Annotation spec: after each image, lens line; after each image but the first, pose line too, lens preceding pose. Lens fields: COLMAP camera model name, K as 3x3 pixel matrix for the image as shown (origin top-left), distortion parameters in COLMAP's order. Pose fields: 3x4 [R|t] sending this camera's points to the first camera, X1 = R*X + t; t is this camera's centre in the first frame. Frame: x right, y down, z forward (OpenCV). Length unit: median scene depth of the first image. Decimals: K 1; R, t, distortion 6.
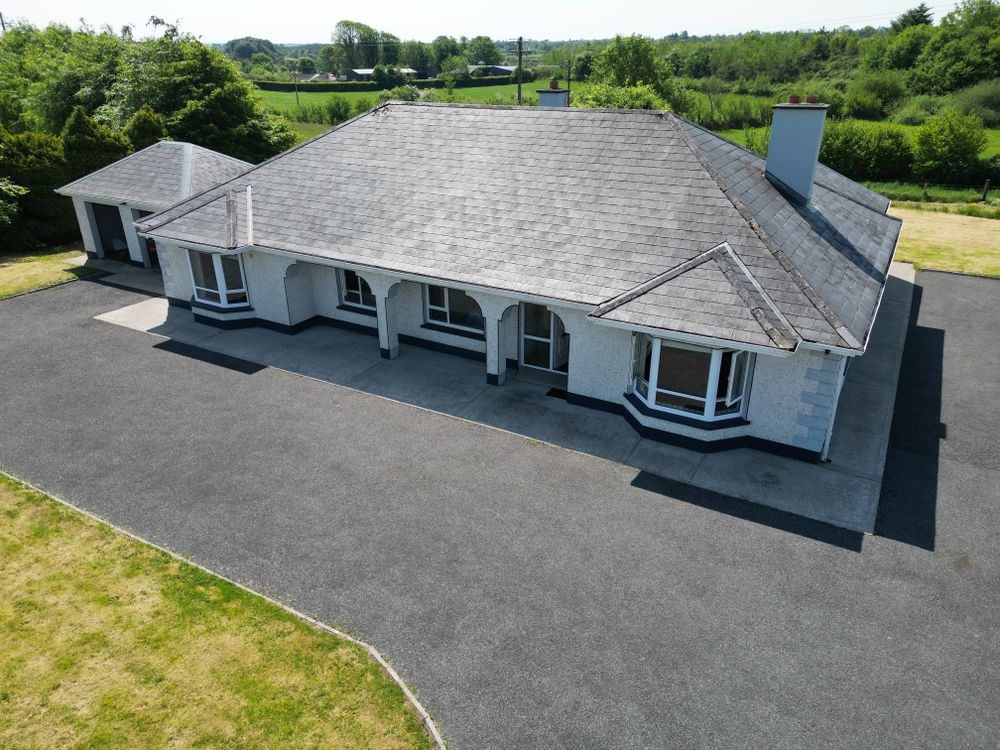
lens RADIAL K [[699.7, 0, 495.6], [0, 699.7, 372.4], [0, 0, 1]] dist [0.051297, -0.031675]
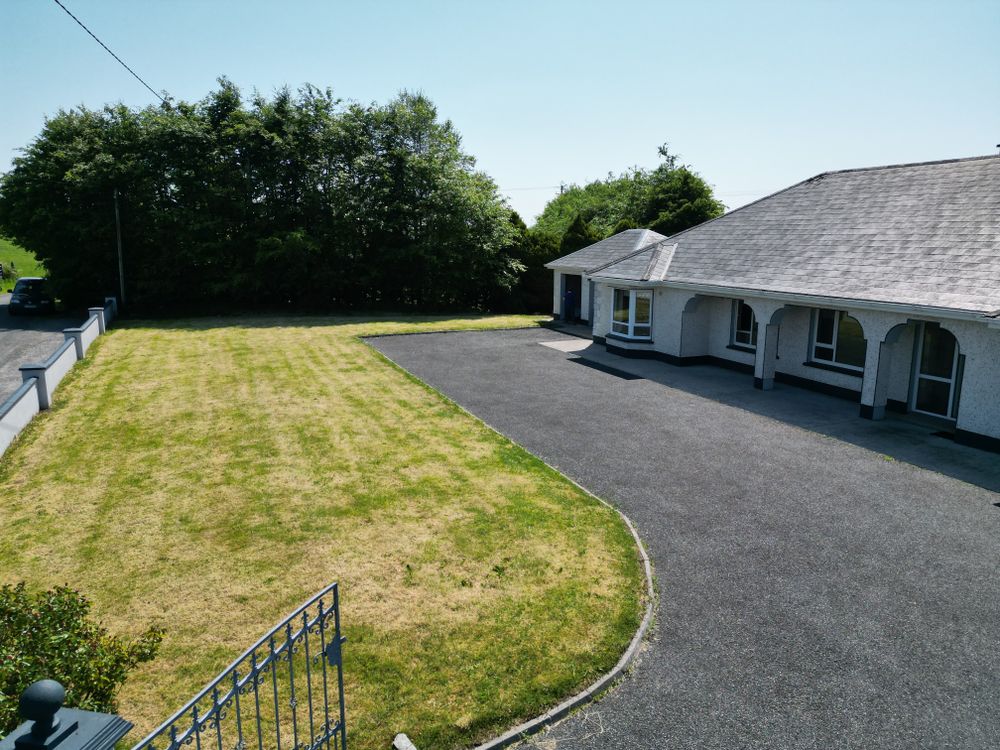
lens RADIAL K [[699.7, 0, 495.7], [0, 699.7, 377.0], [0, 0, 1]] dist [0.051297, -0.031675]
pose [[0.790745, 0.127157, -0.598793, 0.150443], [-0.259817, 0.955424, -0.140217, 0.208229], [0.554271, 0.266453, 0.788534, -0.005657]]
